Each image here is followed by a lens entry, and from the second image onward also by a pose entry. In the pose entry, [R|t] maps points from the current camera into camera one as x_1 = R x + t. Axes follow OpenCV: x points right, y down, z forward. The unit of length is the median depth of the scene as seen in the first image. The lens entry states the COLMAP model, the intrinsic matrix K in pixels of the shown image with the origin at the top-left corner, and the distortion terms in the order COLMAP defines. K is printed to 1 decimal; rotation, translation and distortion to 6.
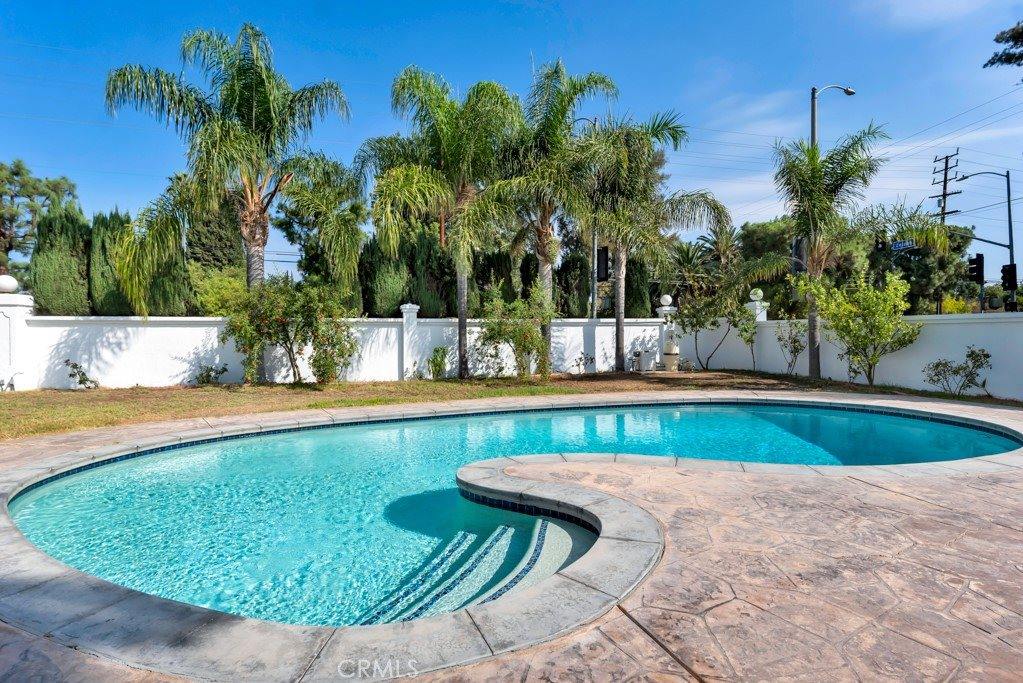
lens RADIAL K [[494.5, 0, 511.1], [0, 494.5, 339.2], [0, 0, 1]] dist [0.000889, 0.000213]
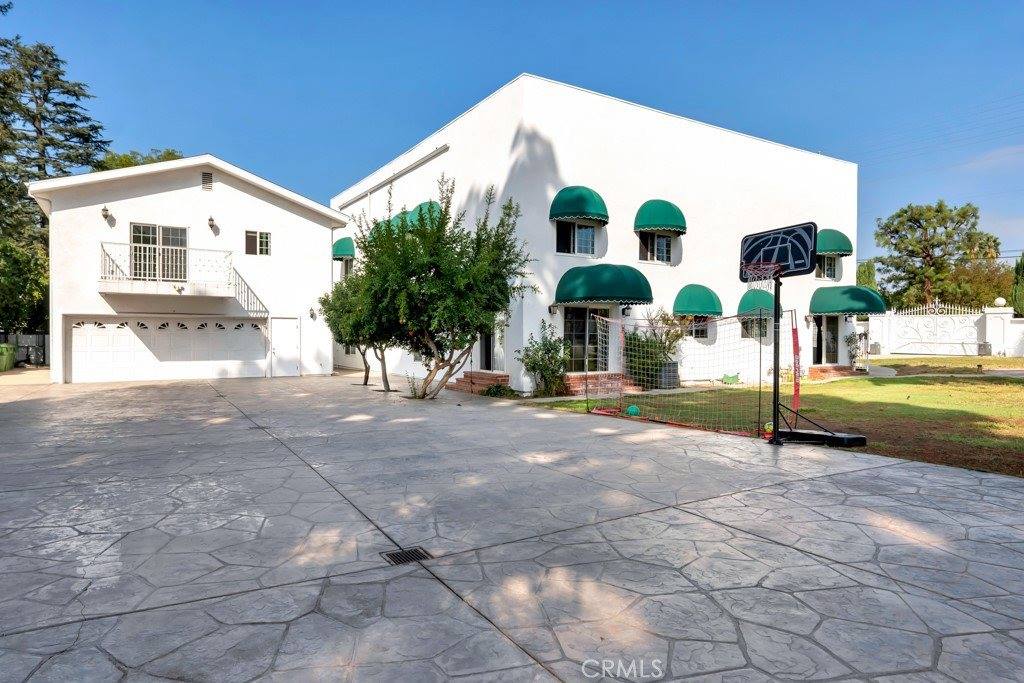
lens RADIAL K [[622.0, 0, 508.1], [0, 622.0, 342.9], [0, 0, 1]] dist [0.005629, 0.004576]
pose [[0.298343, 0.018191, -0.954285, 0.630488], [0.000240, 0.999817, 0.019134, 0.000069], [0.954459, -0.005938, 0.298284, -1.334582]]
